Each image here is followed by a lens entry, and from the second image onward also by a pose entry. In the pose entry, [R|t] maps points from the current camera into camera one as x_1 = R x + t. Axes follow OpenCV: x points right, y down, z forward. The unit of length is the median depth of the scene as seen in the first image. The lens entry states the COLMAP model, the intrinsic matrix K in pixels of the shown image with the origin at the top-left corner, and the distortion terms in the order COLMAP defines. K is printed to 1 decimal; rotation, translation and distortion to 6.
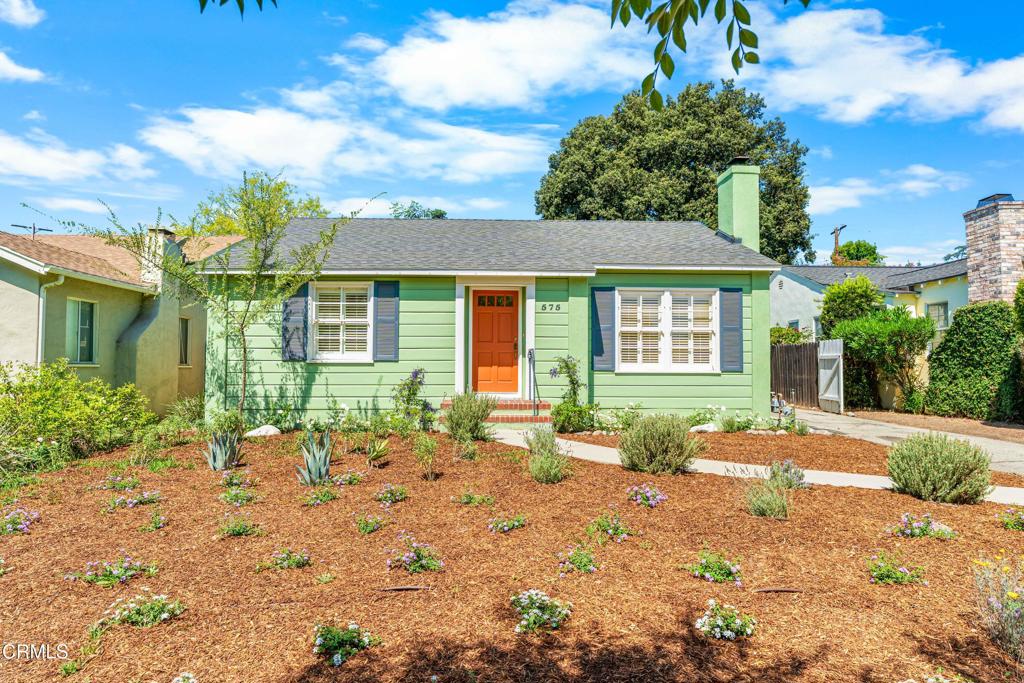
lens RADIAL K [[646.1, 0, 512.0], [0, 646.1, 341.5], [0, 0, 1]] dist [0.045207, -0.000066]
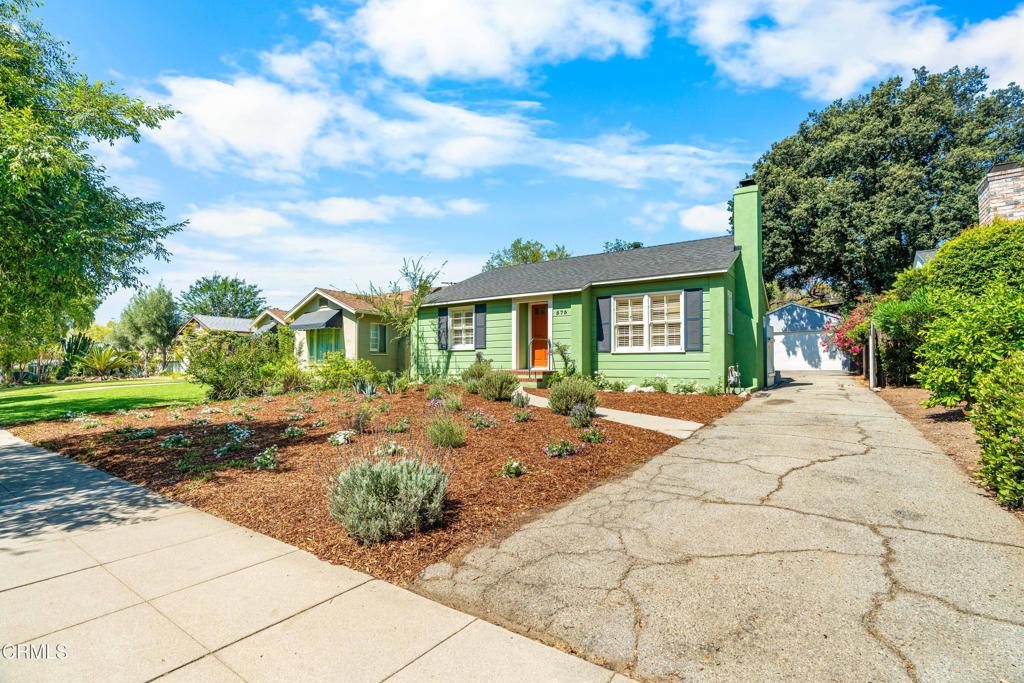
lens RADIAL K [[482.4, 0, 510.4], [0, 482.4, 356.0], [0, 0, 1]] dist [-0.002590, 0.011699]
pose [[0.791213, -0.011129, -0.611439, 0.651871], [0.032740, 0.999171, 0.024179, 0.020368], [0.610663, -0.039150, 0.790922, -0.019726]]
